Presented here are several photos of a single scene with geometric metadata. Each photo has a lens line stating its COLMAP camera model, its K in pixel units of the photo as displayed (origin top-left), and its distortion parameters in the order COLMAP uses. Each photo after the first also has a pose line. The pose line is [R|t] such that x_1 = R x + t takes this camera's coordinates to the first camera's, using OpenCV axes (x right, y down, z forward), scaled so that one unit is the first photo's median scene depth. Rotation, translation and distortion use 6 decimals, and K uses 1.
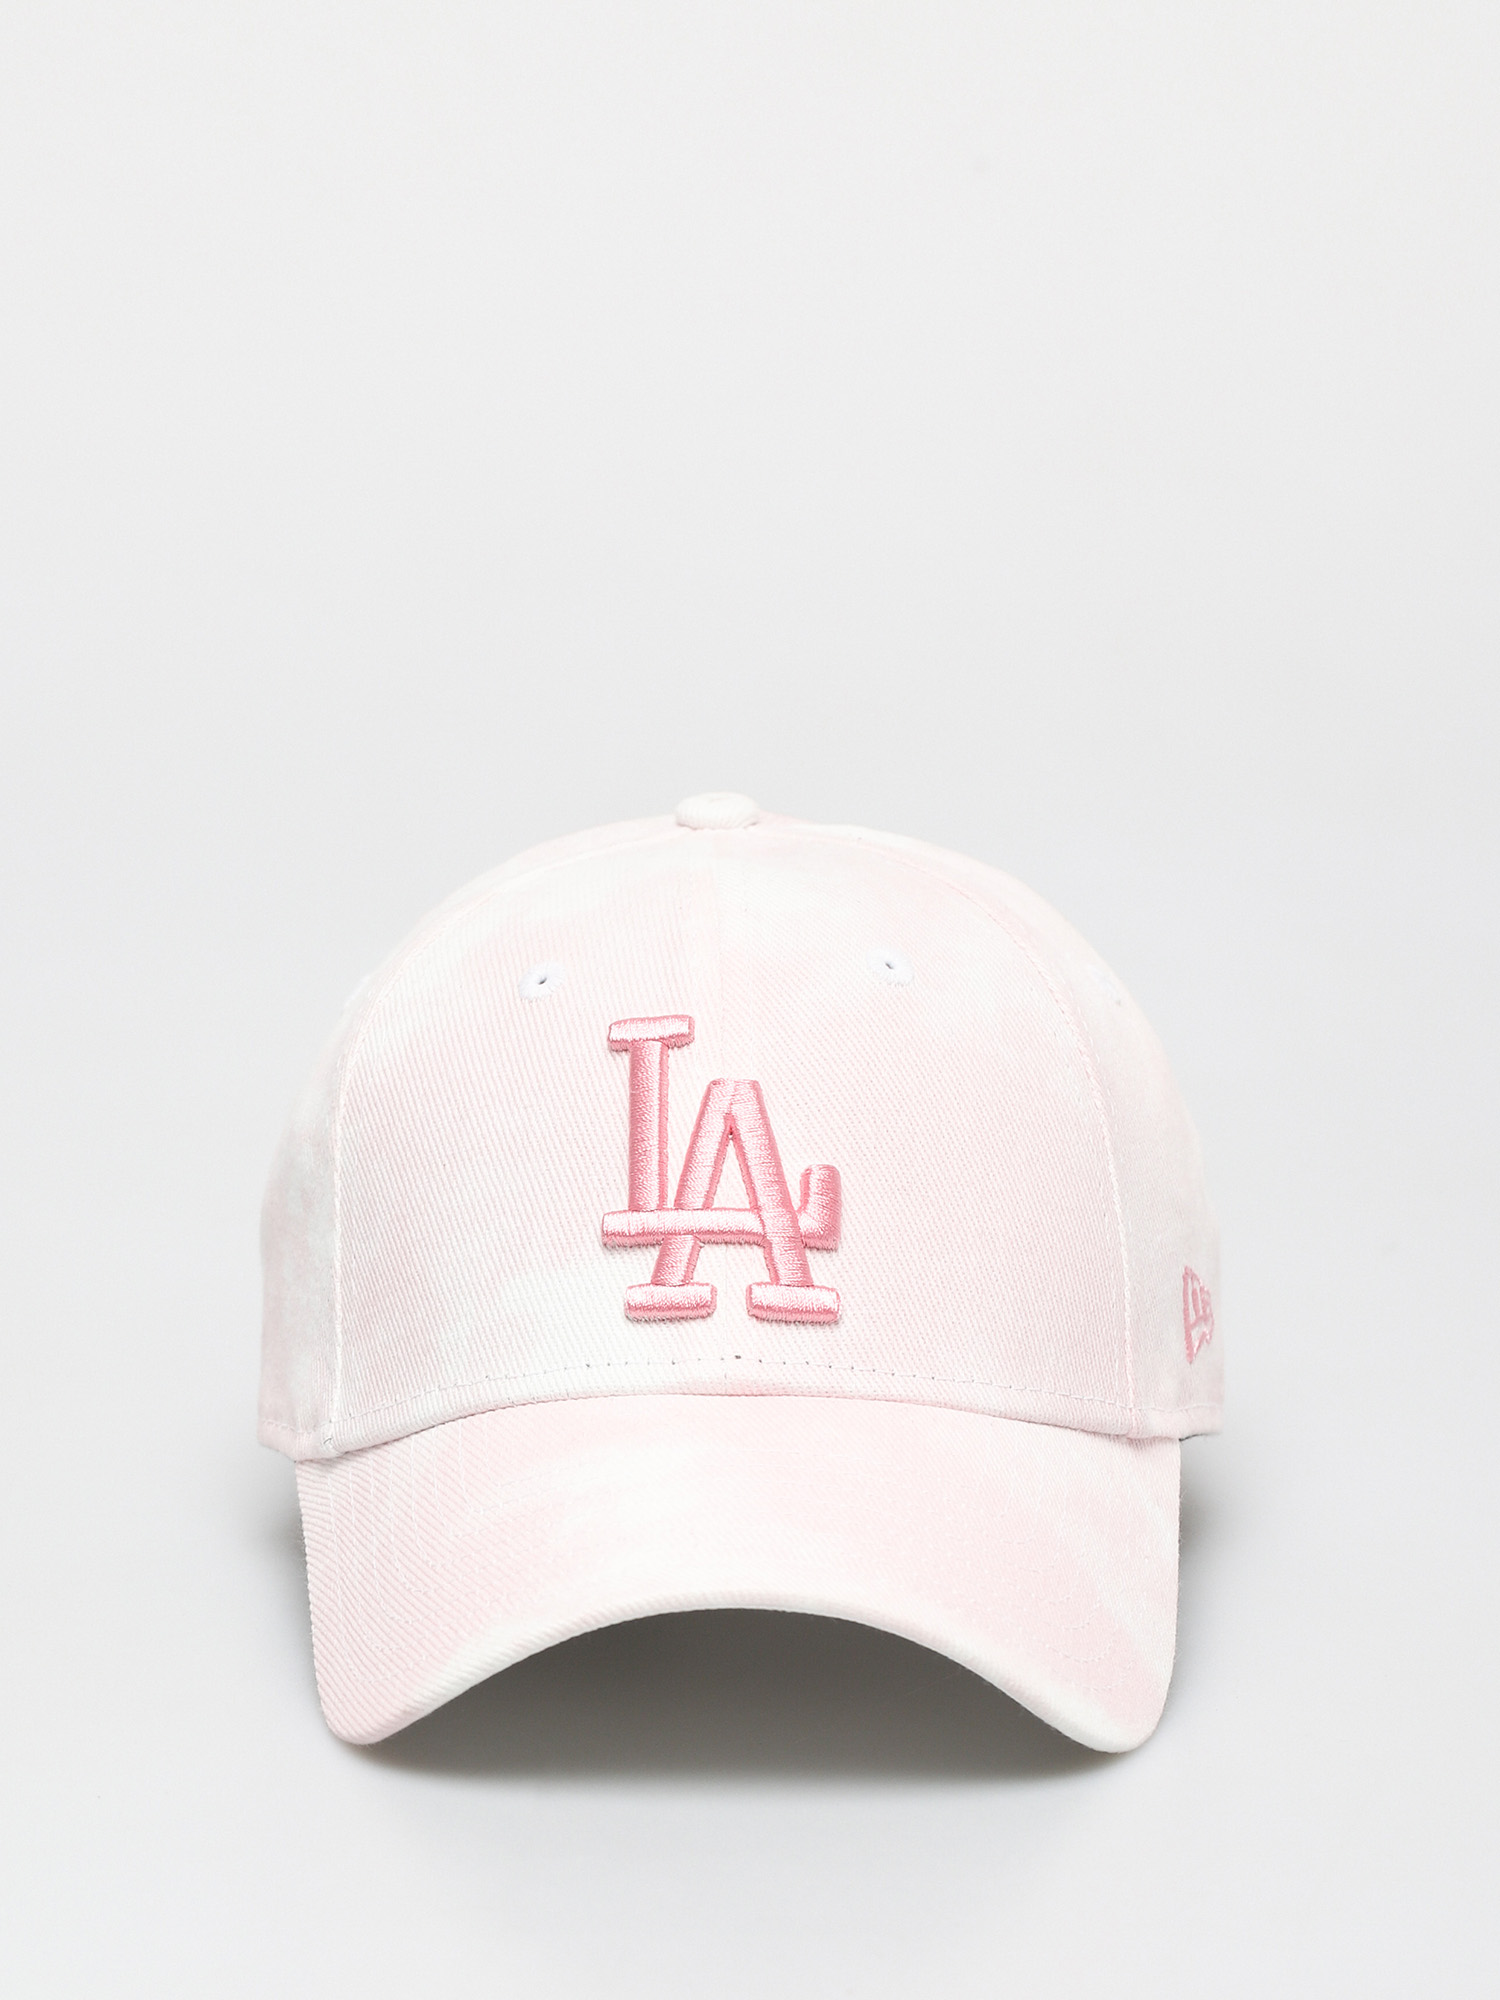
lens RADIAL K [[6654.3, 0, 750.0], [0, 6654.3, 1000.0], [0, 0, 1]] dist [0.056198, 0.016120]
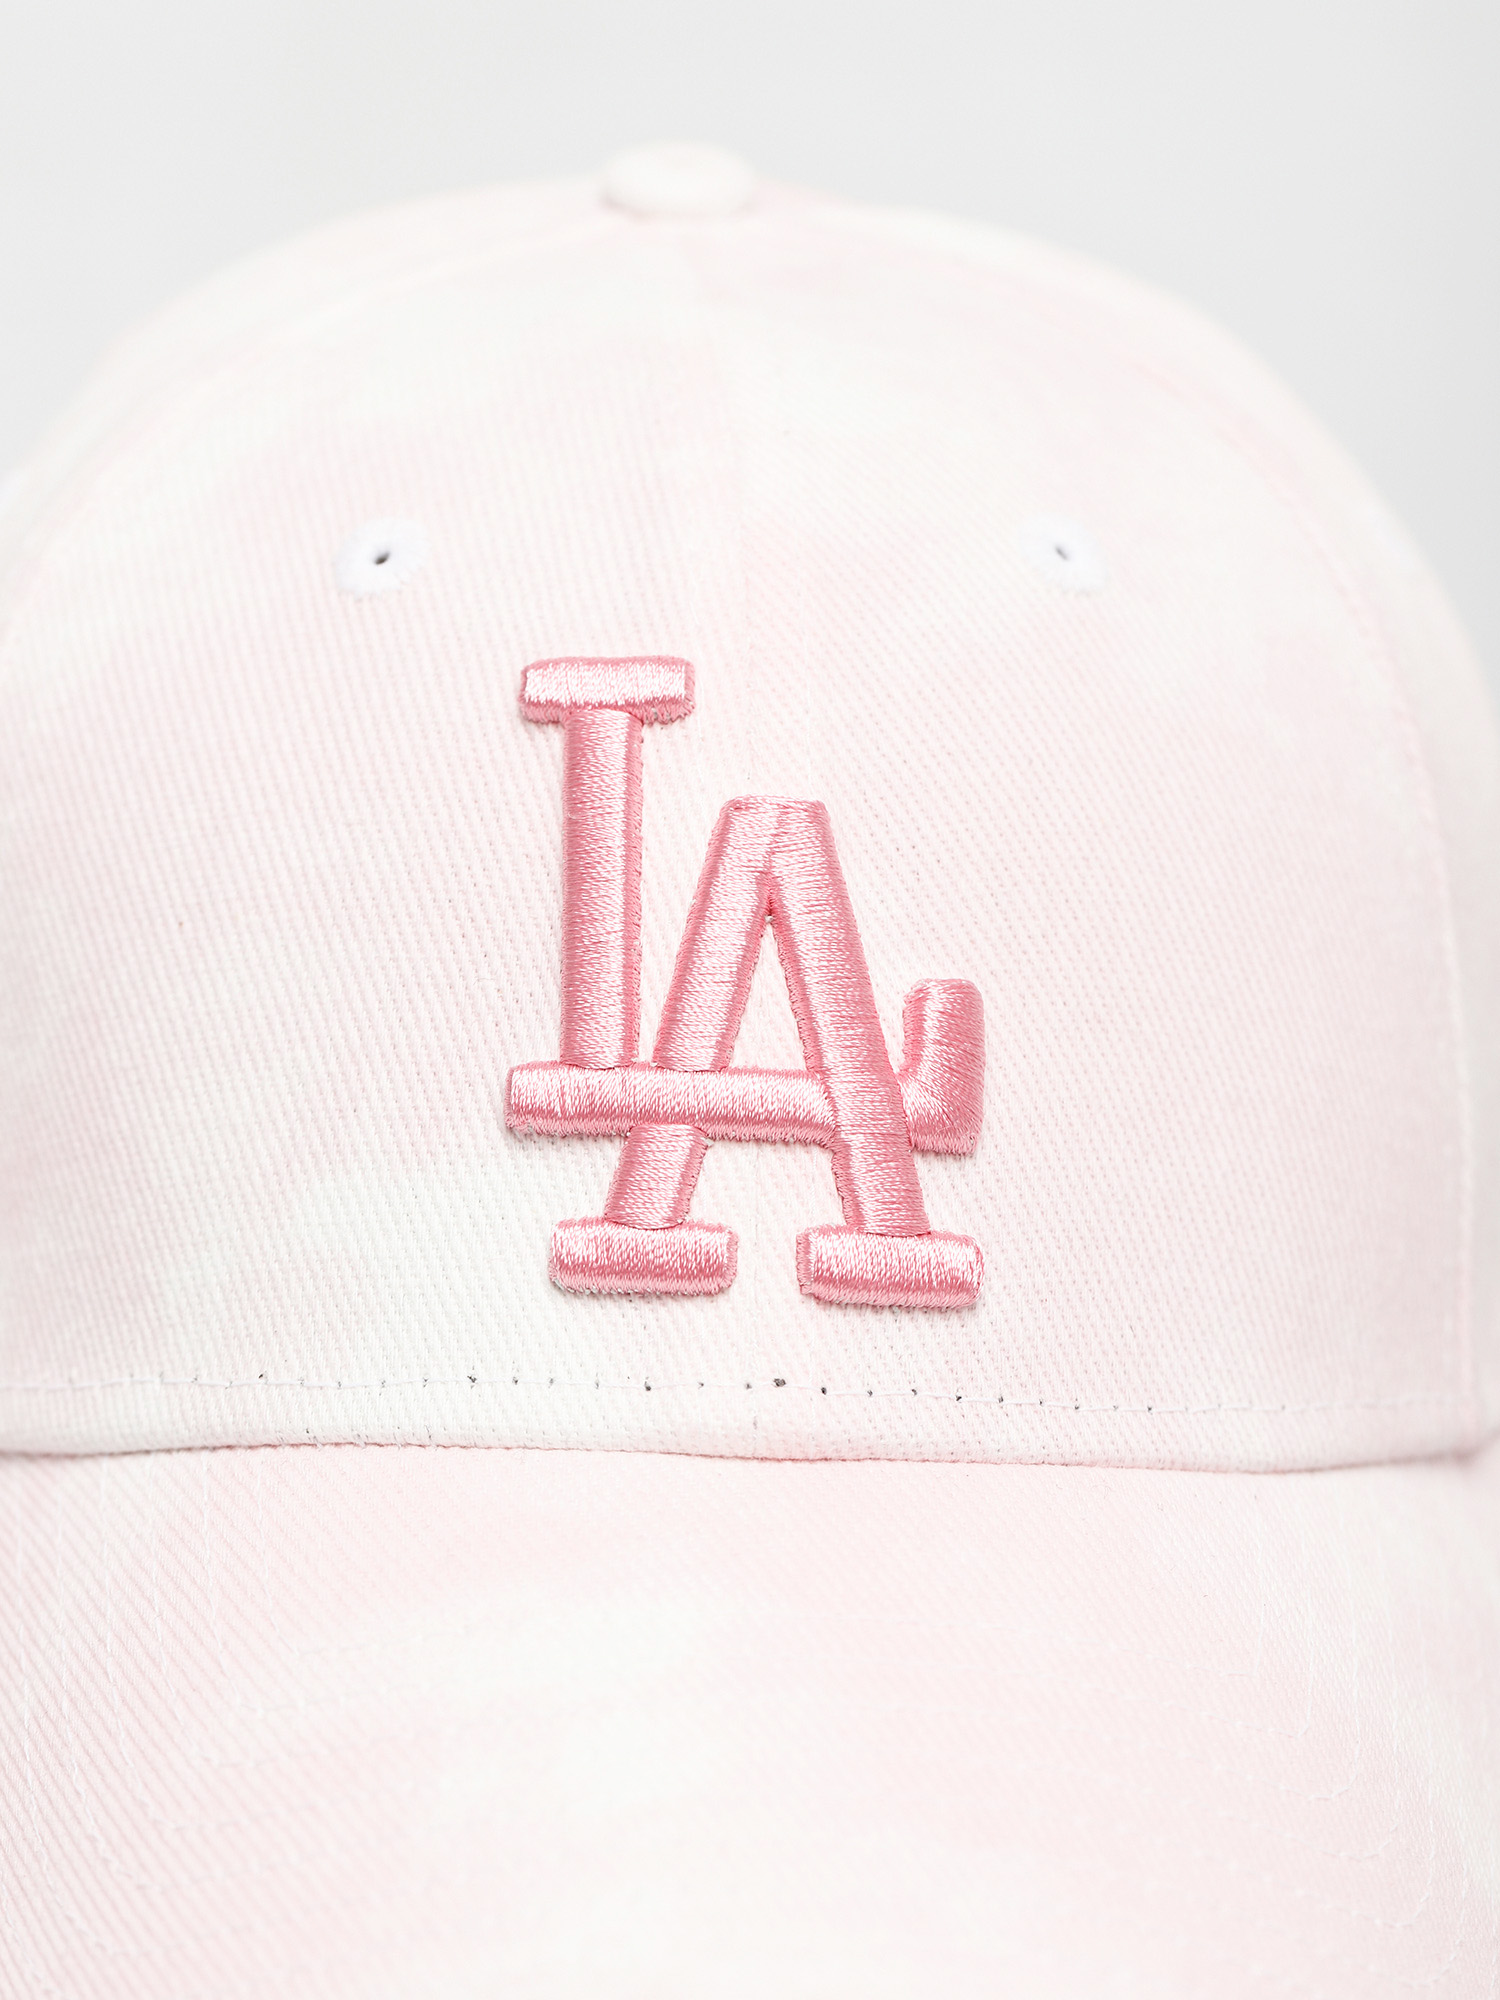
lens RADIAL K [[6654.3, 0, 750.0], [0, 6654.3, 1000.0], [0, 0, 1]] dist [0.056198, 0.016120]
pose [[0.996455, 0.032370, 0.077656, -0.042914], [-0.043455, 0.988389, 0.145598, -0.046011], [-0.072041, -0.148457, 0.986291, 0.509482]]
